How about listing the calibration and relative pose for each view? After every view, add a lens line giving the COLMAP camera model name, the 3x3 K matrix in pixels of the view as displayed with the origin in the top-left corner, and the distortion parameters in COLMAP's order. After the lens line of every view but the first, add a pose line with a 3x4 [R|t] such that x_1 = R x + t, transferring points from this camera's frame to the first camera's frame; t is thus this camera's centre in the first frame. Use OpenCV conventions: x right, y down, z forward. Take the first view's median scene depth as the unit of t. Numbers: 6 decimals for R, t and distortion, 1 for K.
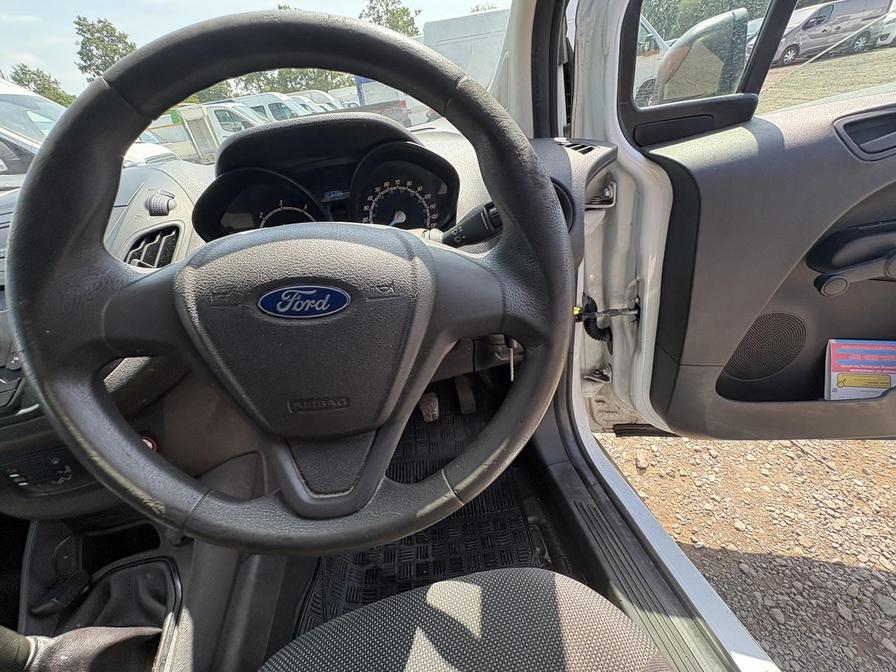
lens RADIAL K [[357.9, 0, 448.9], [0, 357.9, 338.7], [0, 0, 1]] dist [-0.002460, 0.000573]
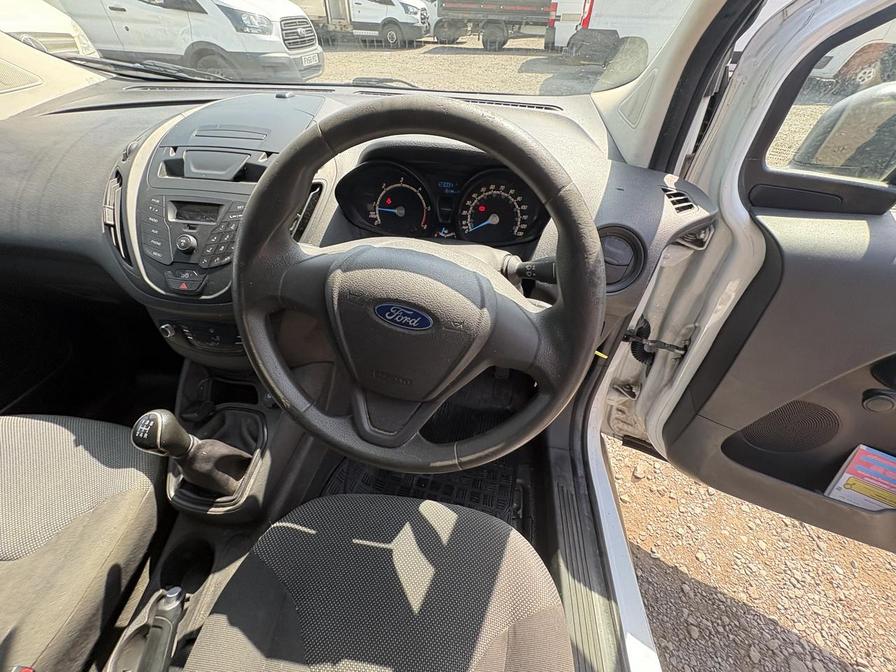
lens RADIAL K [[357.9, 0, 448.9], [0, 357.9, 338.7], [0, 0, 1]] dist [-0.002460, 0.000573]
pose [[0.935195, 0.333981, -0.117762, -0.006686], [-0.306064, 0.929534, 0.205648, -0.134396], [0.178146, -0.156279, 0.971515, -0.152270]]
